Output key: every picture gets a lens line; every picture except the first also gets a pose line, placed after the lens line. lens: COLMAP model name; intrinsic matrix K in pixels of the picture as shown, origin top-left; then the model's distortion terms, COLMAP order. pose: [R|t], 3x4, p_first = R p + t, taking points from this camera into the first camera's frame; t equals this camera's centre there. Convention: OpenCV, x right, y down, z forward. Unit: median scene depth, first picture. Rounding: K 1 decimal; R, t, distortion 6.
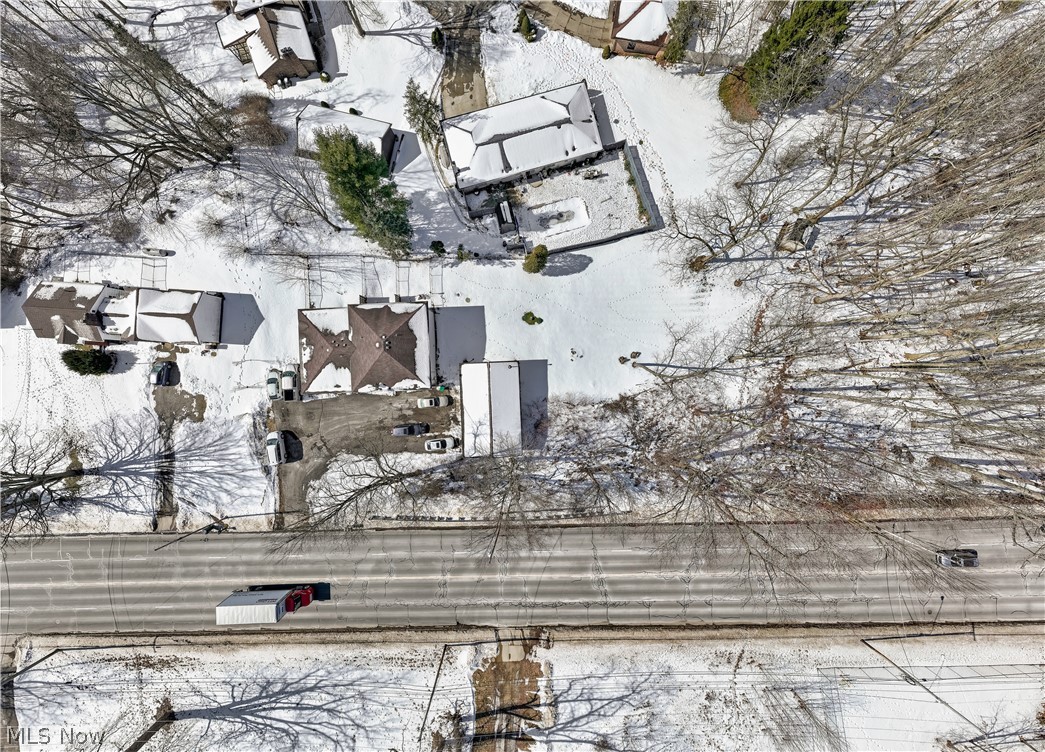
lens RADIAL K [[298.9, 0, 520.5], [0, 298.9, 368.7], [0, 0, 1]] dist [0.001549, 0.000049]
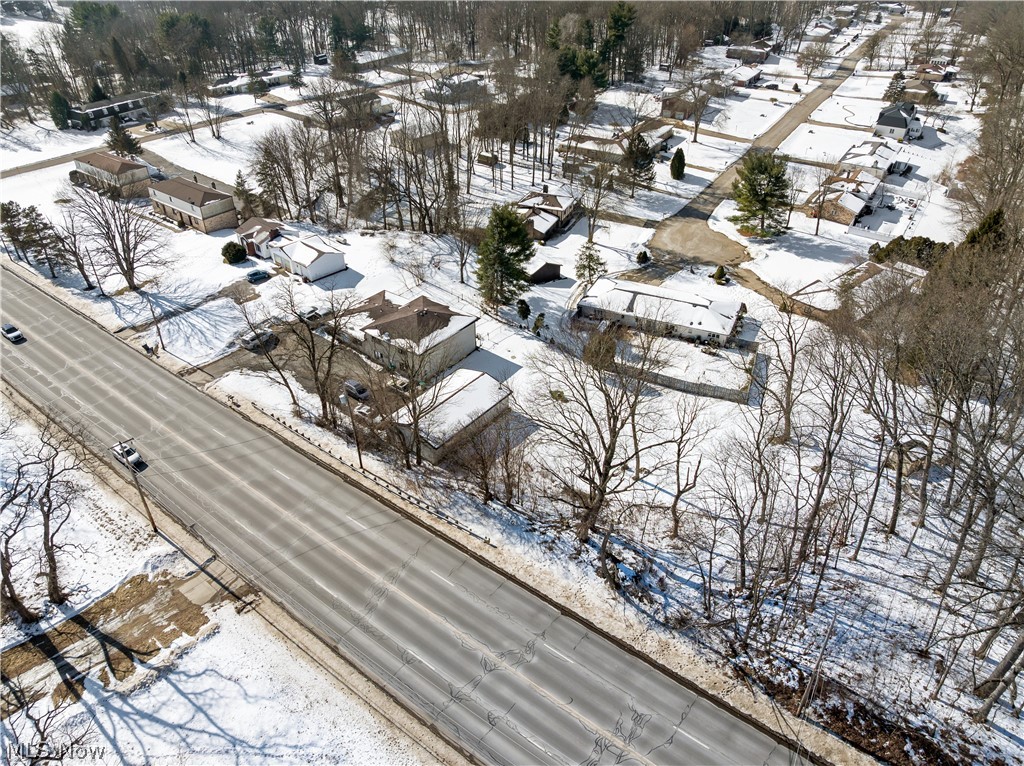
lens RADIAL K [[722.2, 0, 509.8], [0, 722.2, 381.5], [0, 0, 1]] dist [-0.047763, 0.015399]
pose [[0.762862, 0.359982, -0.537080, 1.062300], [-0.646469, 0.438721, -0.624181, 1.227431], [0.010935, 0.823369, 0.567401, -0.169265]]
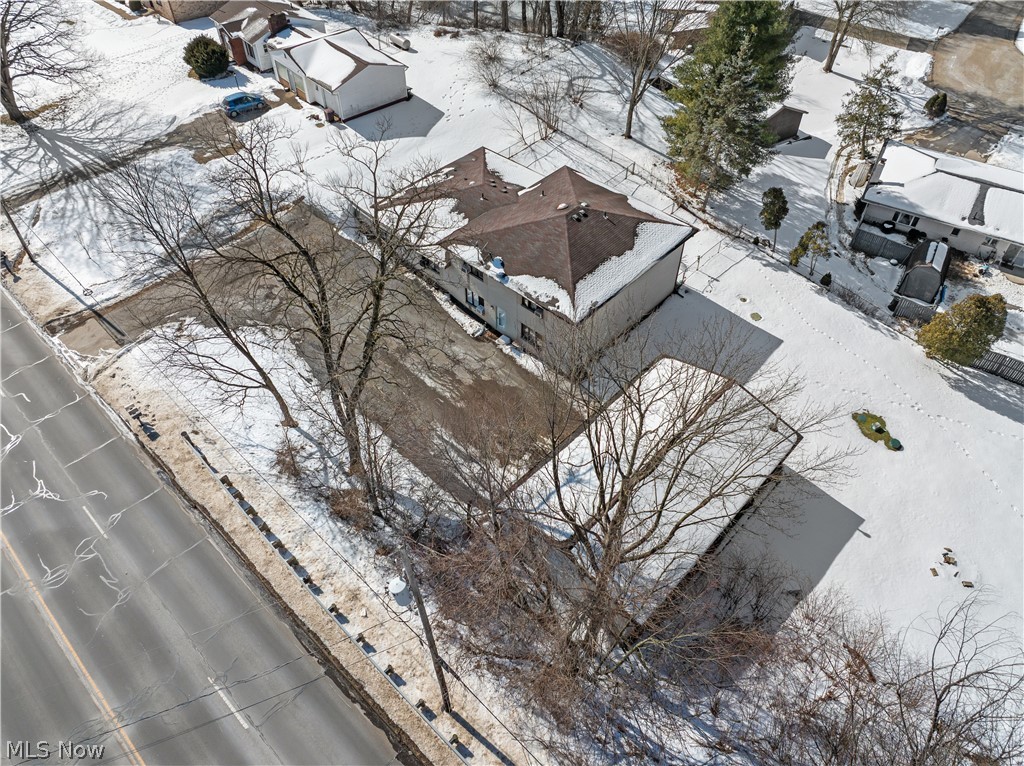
lens RADIAL K [[722.2, 0, 509.9], [0, 722.2, 374.0], [0, 0, 1]] dist [-0.047763, 0.015399]
pose [[0.699683, 0.519326, -0.490657, 0.127068], [-0.714443, 0.512315, -0.476555, 0.576971], [0.003884, 0.683984, 0.729487, 0.339450]]
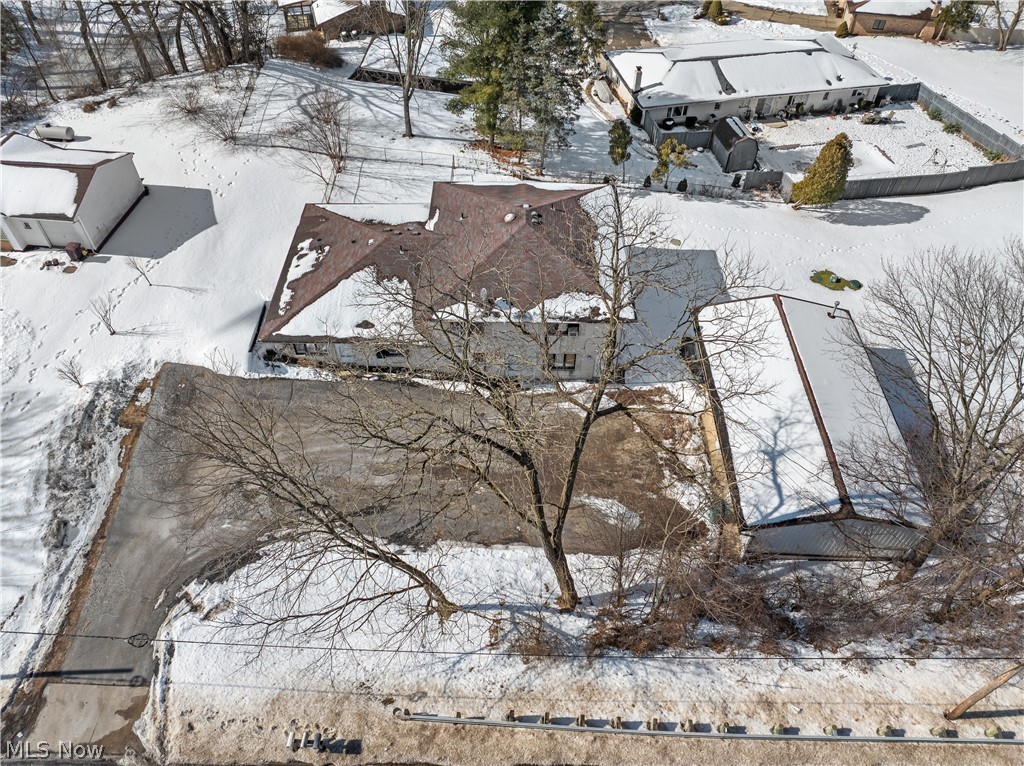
lens RADIAL K [[722.2, 0, 508.1], [0, 722.2, 379.7], [0, 0, 1]] dist [-0.047763, 0.015399]
pose [[0.998335, 0.043392, -0.037999, -0.394419], [-0.057675, 0.744320, -0.665328, 0.661639], [-0.000586, 0.666412, 0.745584, 0.386657]]
